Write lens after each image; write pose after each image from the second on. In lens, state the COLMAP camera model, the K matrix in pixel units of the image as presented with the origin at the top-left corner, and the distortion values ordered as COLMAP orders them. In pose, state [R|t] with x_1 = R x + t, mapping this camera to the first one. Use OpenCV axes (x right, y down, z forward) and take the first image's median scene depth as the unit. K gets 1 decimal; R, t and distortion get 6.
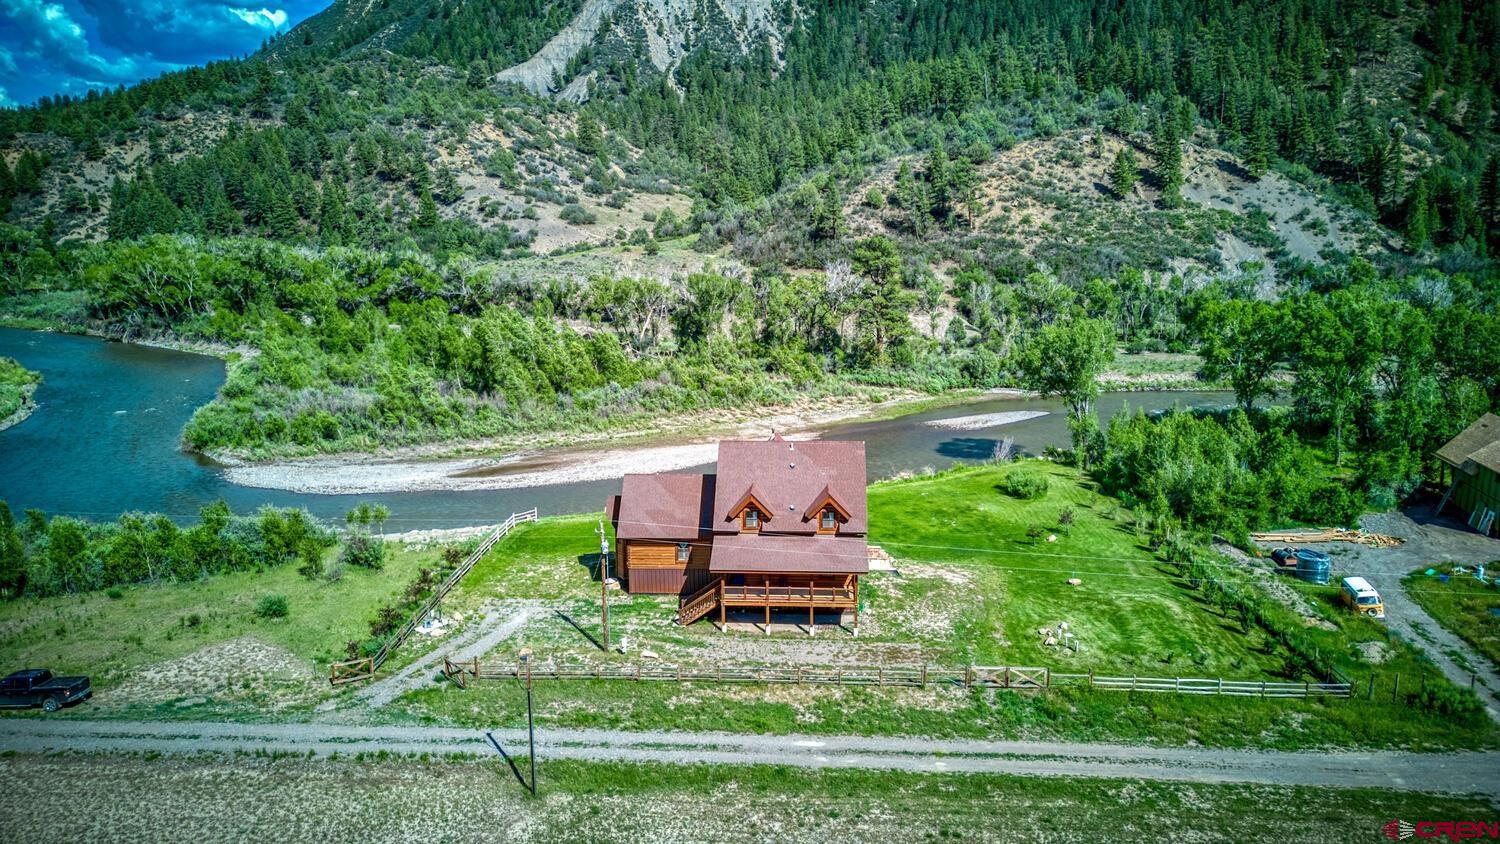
lens RADIAL K [[1058.6, 0, 760.3], [0, 1058.6, 421.1], [0, 0, 1]] dist [0.056302, -0.037327]
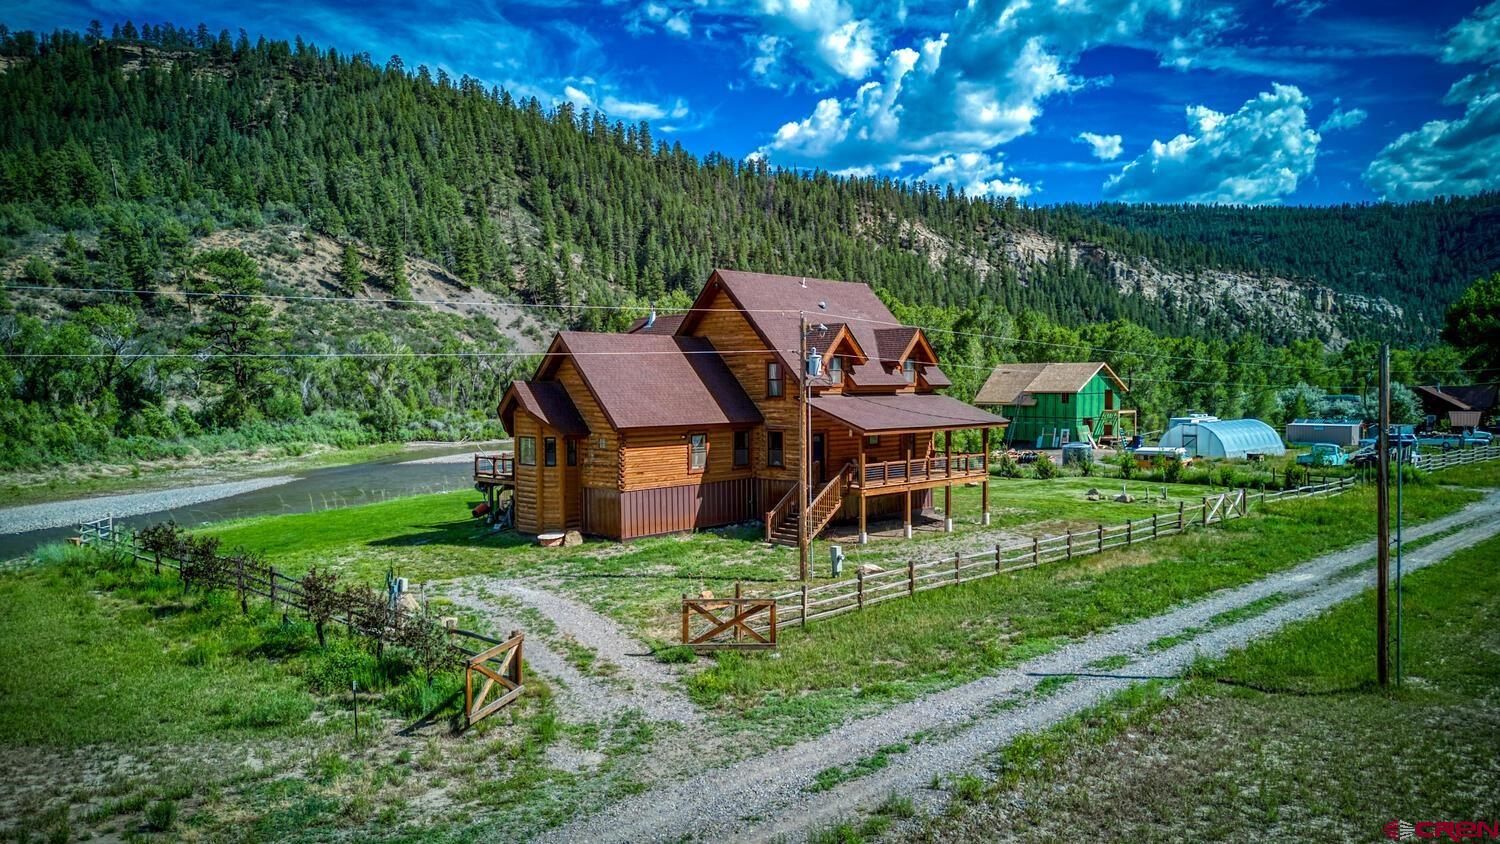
lens RADIAL K [[1058.6, 0, 760.3], [0, 1058.6, 421.1], [0, 0, 1]] dist [0.056302, -0.037327]
pose [[0.678219, -0.027829, 0.734333, -0.101819], [0.142662, 0.985257, -0.094422, 0.035721], [-0.720879, 0.168801, 0.672190, 0.126642]]
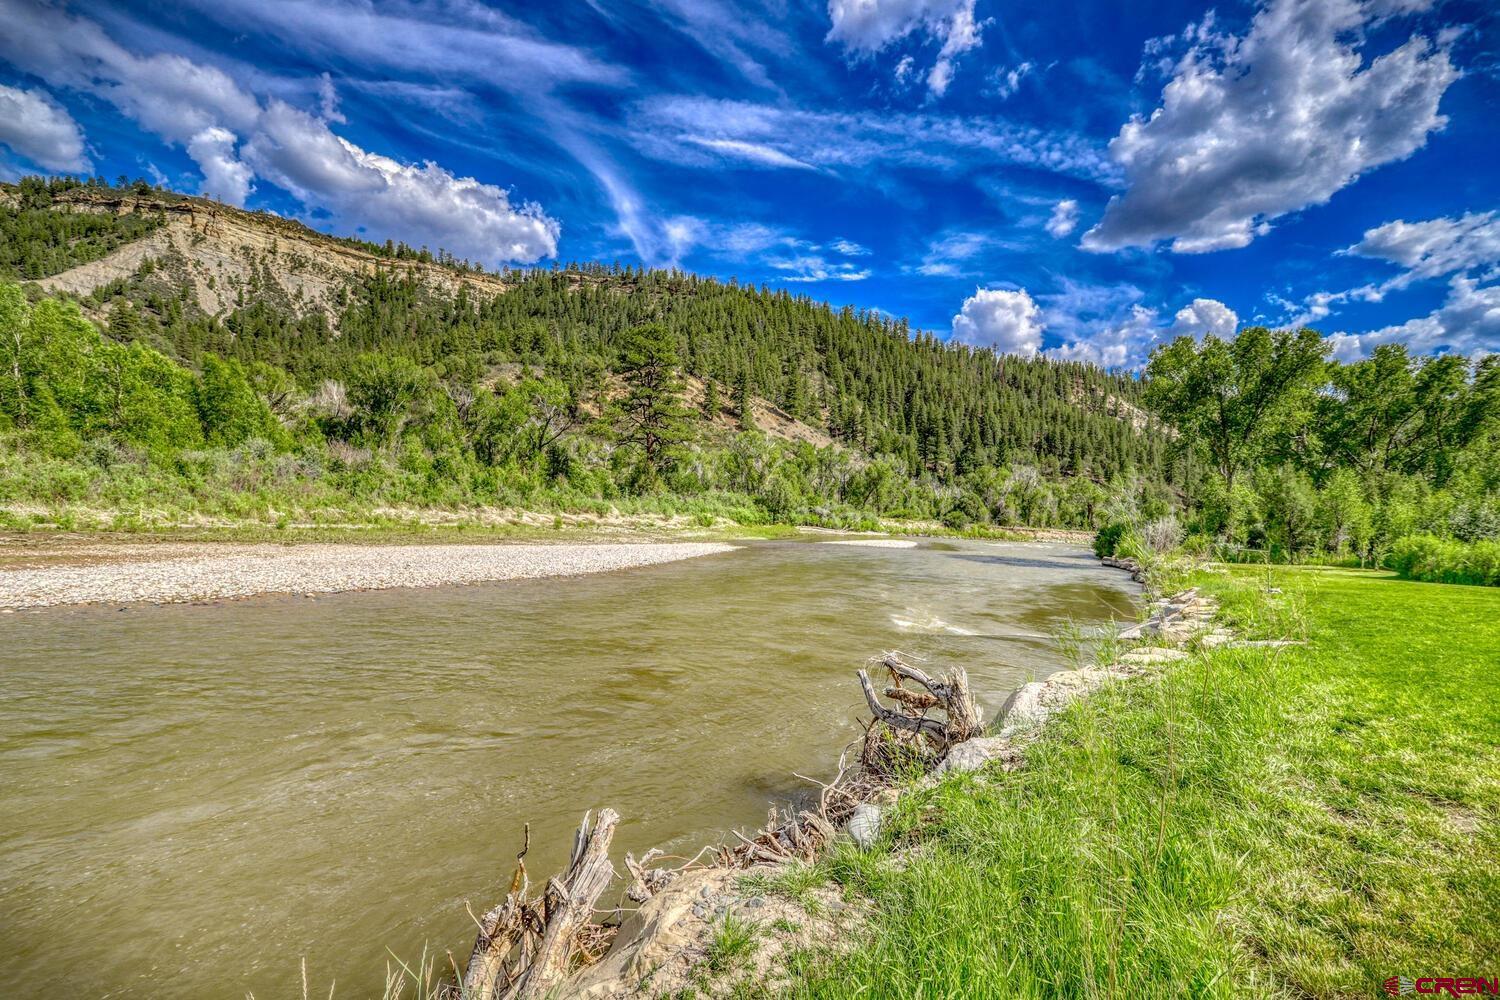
lens RADIAL K [[742.5, 0, 758.1], [0, 742.5, 487.3], [0, 0, 1]] dist [0.023159, -0.000574]
pose [[0.842521, 0.069932, 0.534104, -0.057445], [0.036216, 0.981939, -0.185698, 0.023275], [-0.537444, 0.175797, 0.824772, 0.275386]]
